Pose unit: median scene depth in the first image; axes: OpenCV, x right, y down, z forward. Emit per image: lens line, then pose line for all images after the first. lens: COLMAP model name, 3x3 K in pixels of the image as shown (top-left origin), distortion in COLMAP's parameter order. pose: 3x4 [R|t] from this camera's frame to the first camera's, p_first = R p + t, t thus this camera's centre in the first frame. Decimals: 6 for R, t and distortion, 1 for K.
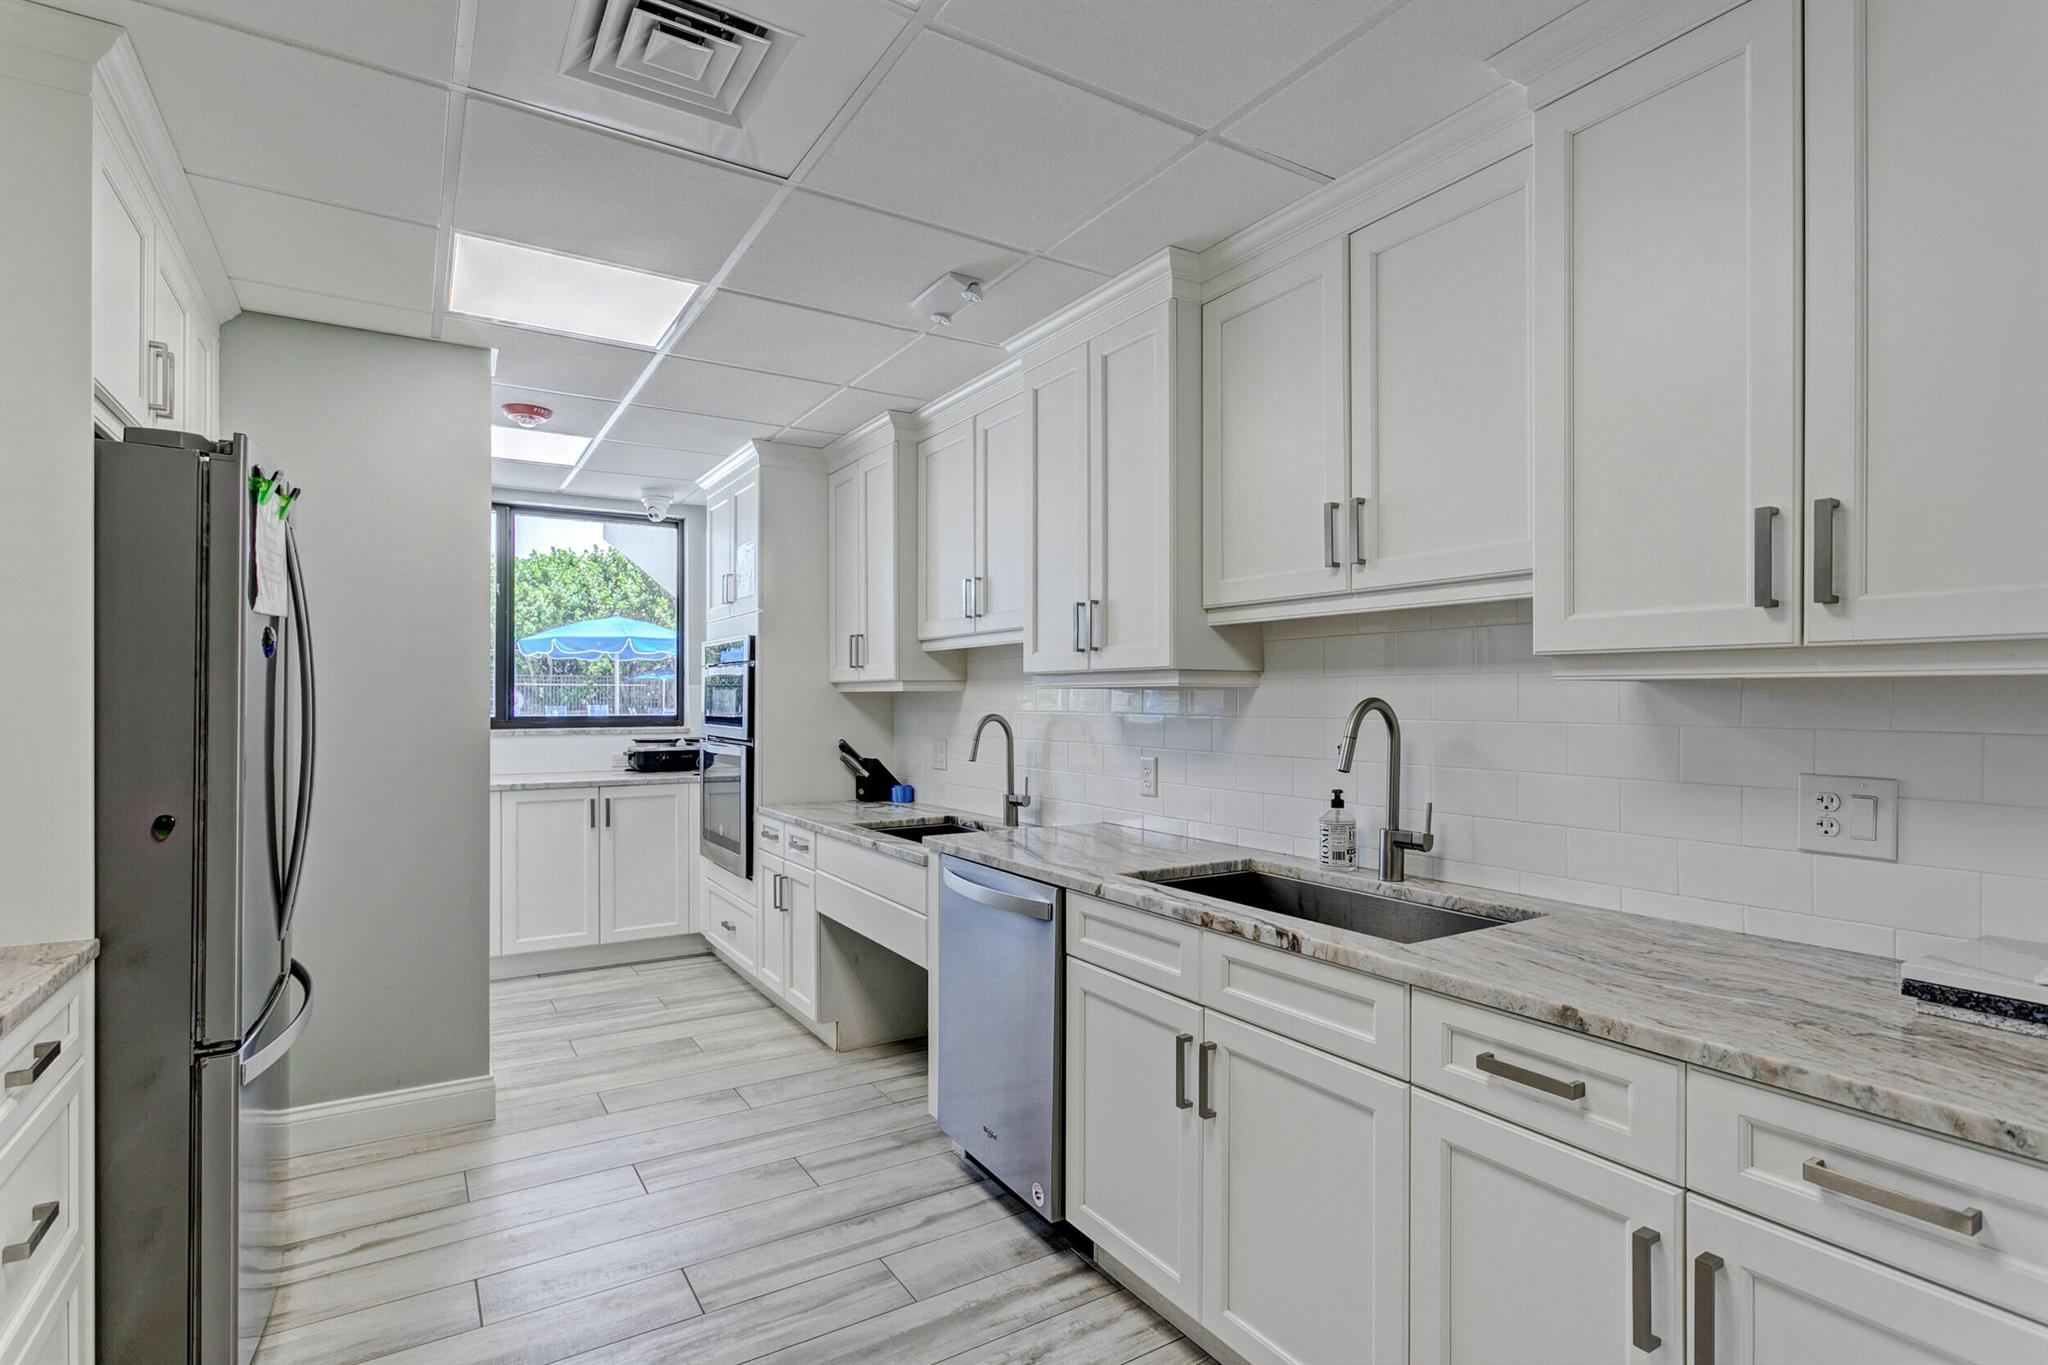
lens RADIAL K [[1004.3, 0, 995.6], [0, 1004.3, 691.5], [0, 0, 1]] dist [-0.001051, 0.015446]
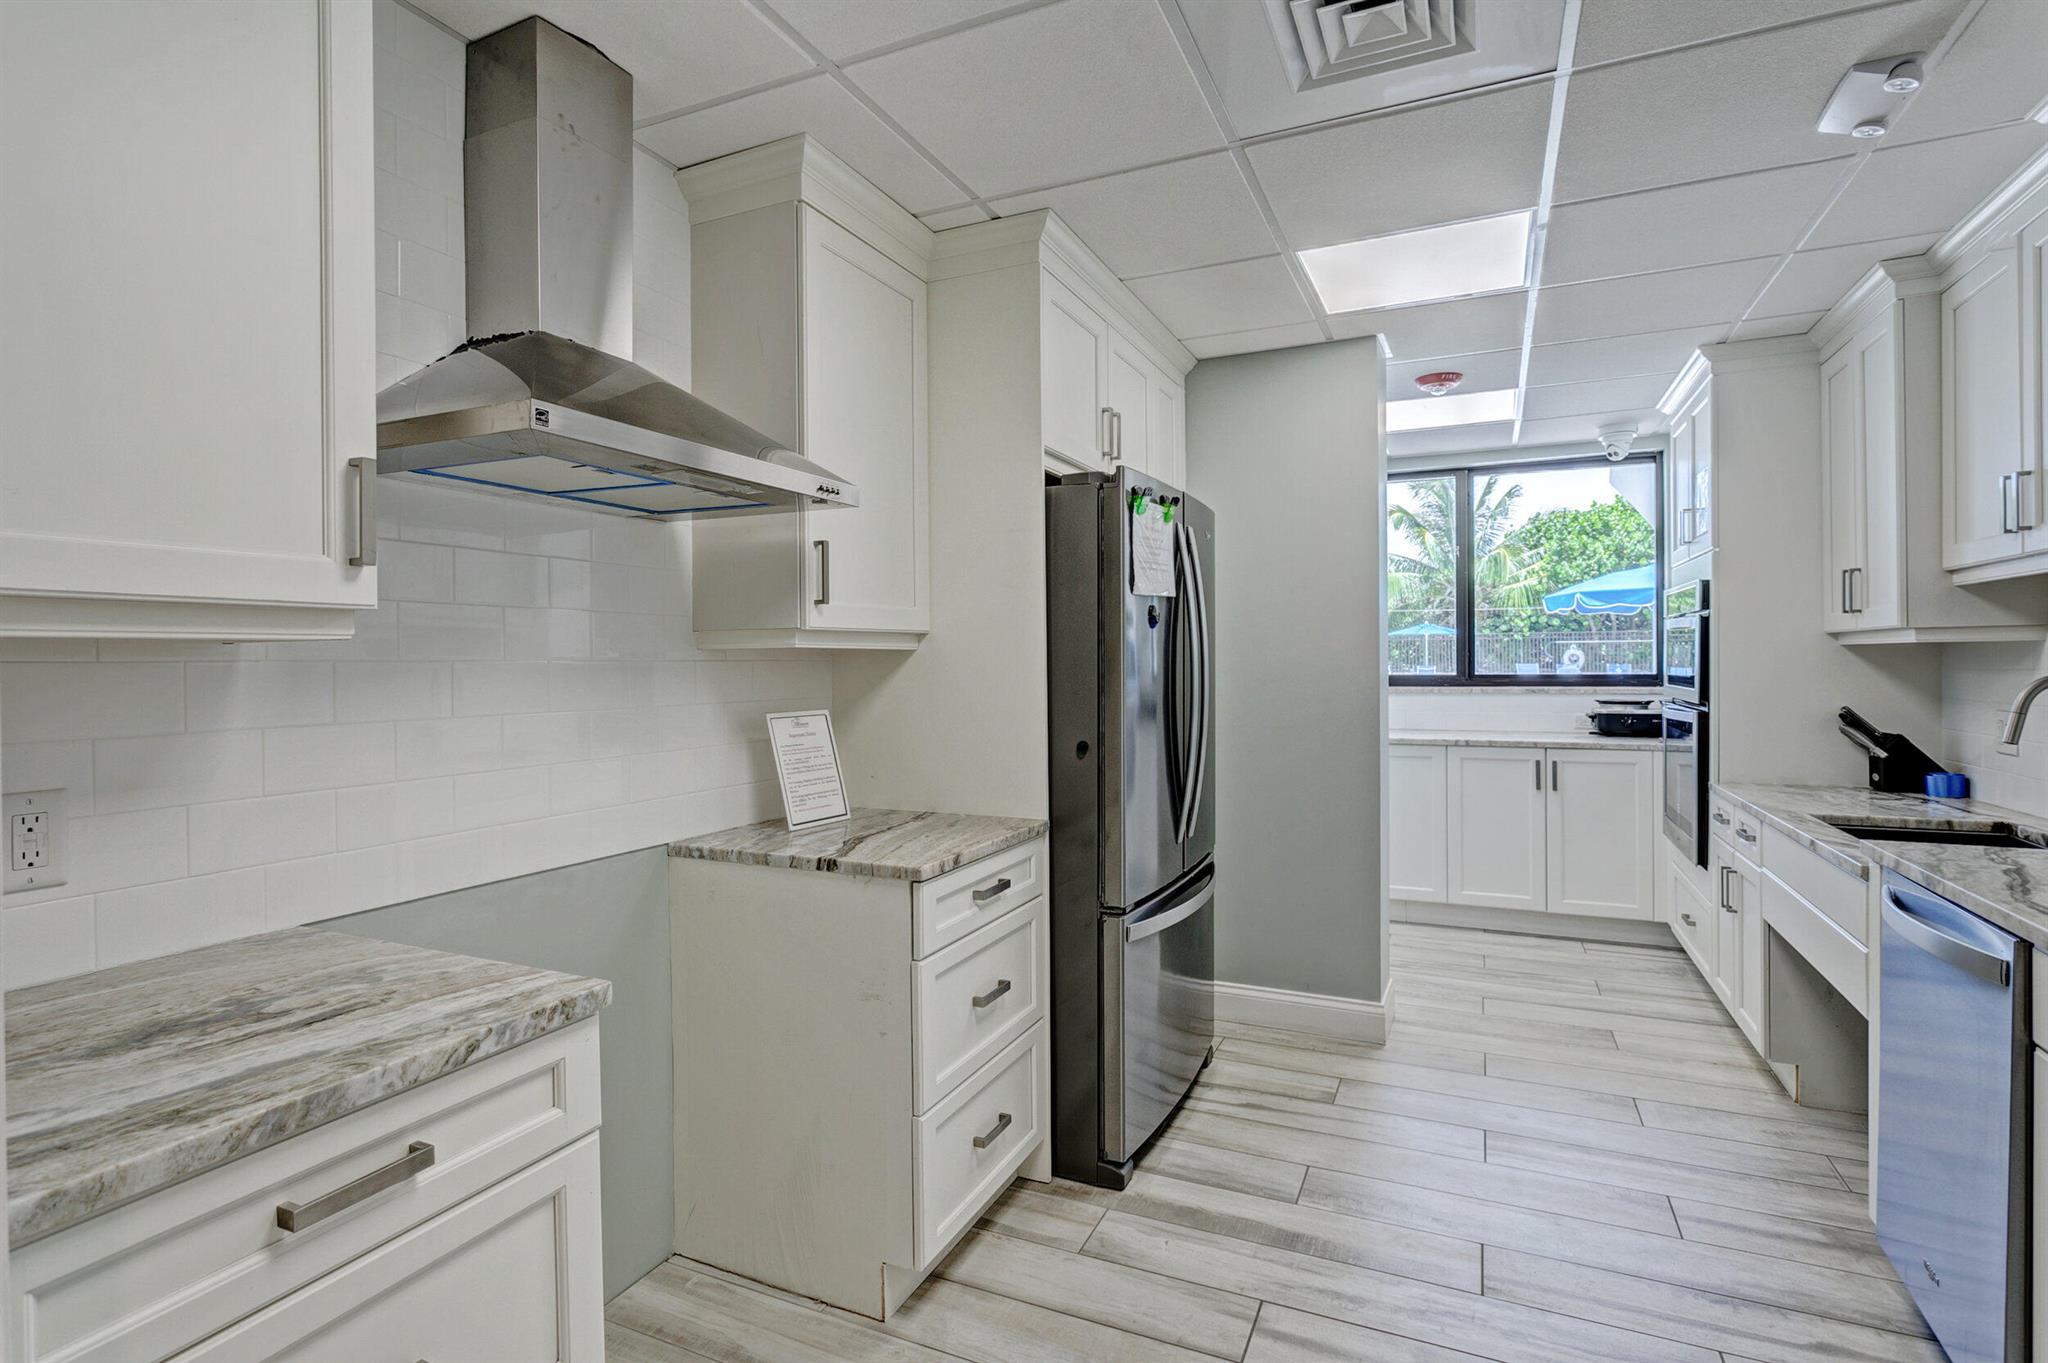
lens RADIAL K [[1004.1, 0, 1017.9], [0, 1004.1, 660.8], [0, 0, 1]] dist [-0.003746, 0.009478]
pose [[0.567864, -0.005427, -0.823104, 0.126294], [0.014714, 0.999885, 0.003558, 0.000773], [0.822991, -0.014131, 0.567879, 0.048650]]
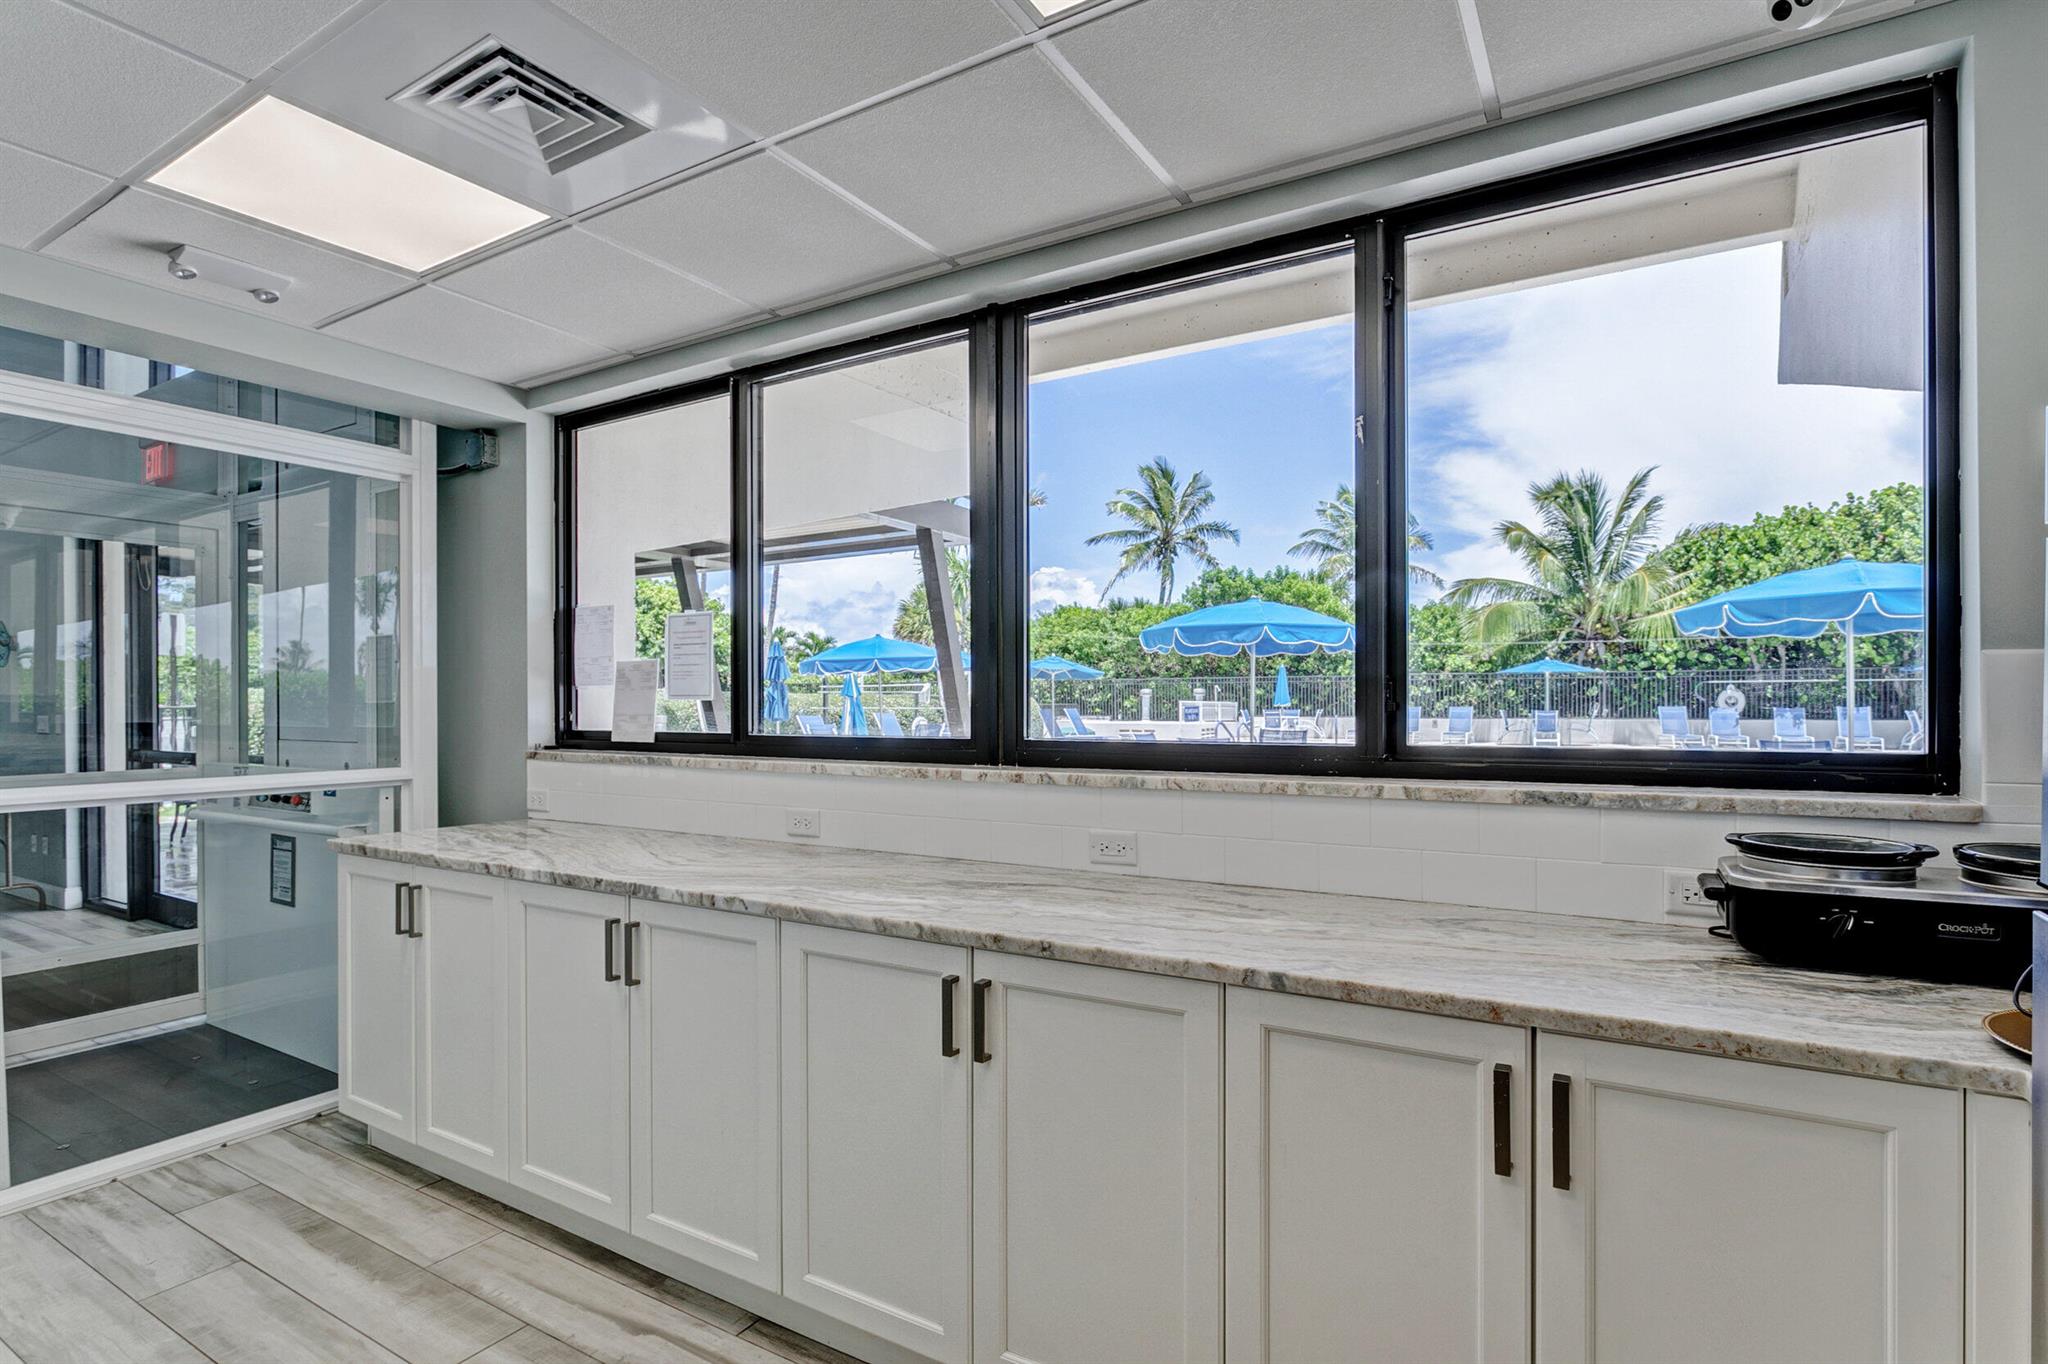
lens RADIAL K [[1011.4, 0, 1019.9], [0, 1011.4, 701.4], [0, 0, 1]] dist [-0.001901, 0.000332]
pose [[0.473711, -0.003020, -0.880675, -0.255158], [0.011230, 0.999934, 0.002612, 0.006045], [0.880609, -0.011128, 0.473714, 0.870850]]
